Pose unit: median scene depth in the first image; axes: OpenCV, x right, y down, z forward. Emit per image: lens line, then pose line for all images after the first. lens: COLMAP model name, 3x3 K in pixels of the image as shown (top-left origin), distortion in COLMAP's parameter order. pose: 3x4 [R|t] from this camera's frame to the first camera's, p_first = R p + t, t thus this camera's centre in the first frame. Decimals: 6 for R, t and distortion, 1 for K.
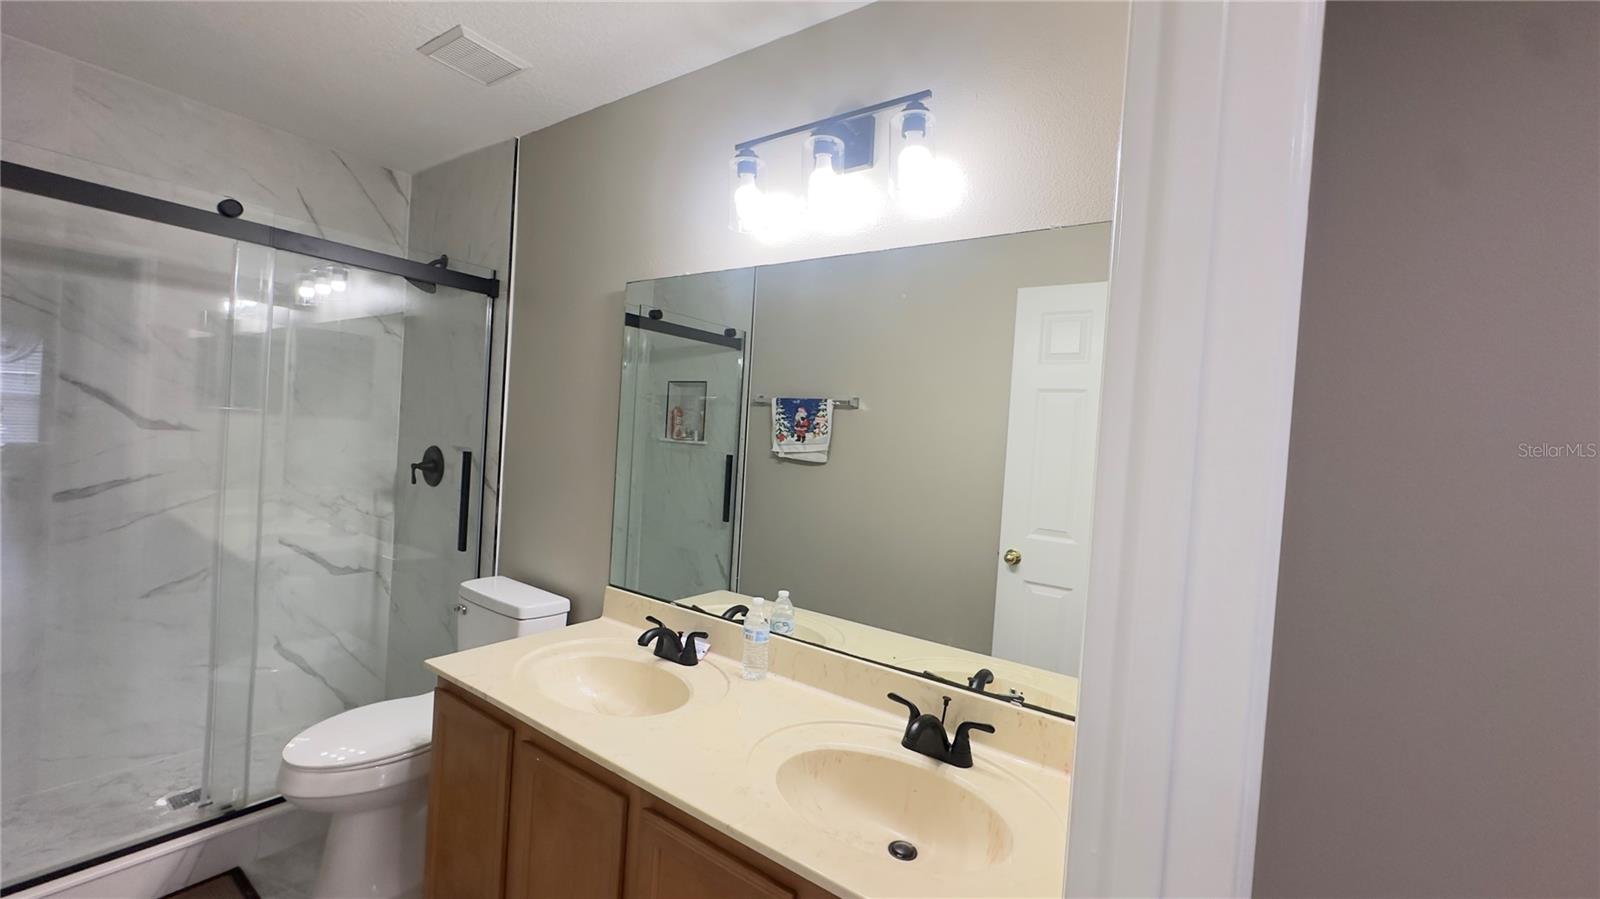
lens RADIAL K [[637.0, 0, 802.4], [0, 637.0, 453.7], [0, 0, 1]] dist [-0.002375, 0.000901]
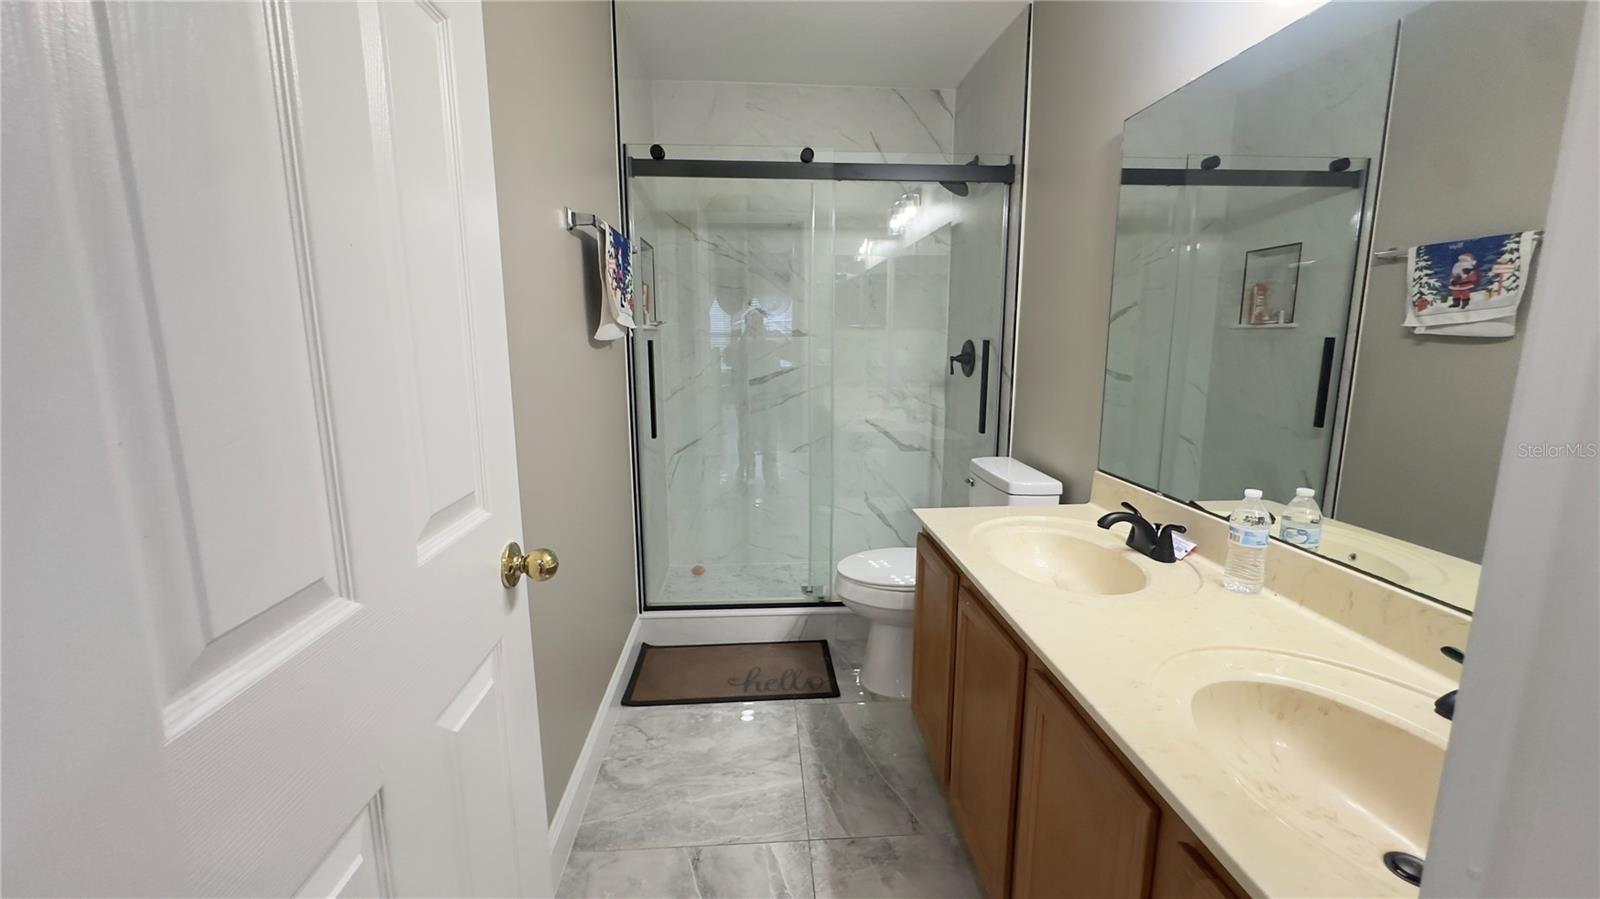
lens RADIAL K [[637.0, 0, 798.6], [0, 637.0, 445.7], [0, 0, 1]] dist [-0.002375, 0.000901]
pose [[0.646836, 0.067915, -0.759599, 0.090456], [0.026940, 0.993370, 0.111757, 0.044000], [0.762153, -0.092752, 0.640718, 0.061719]]
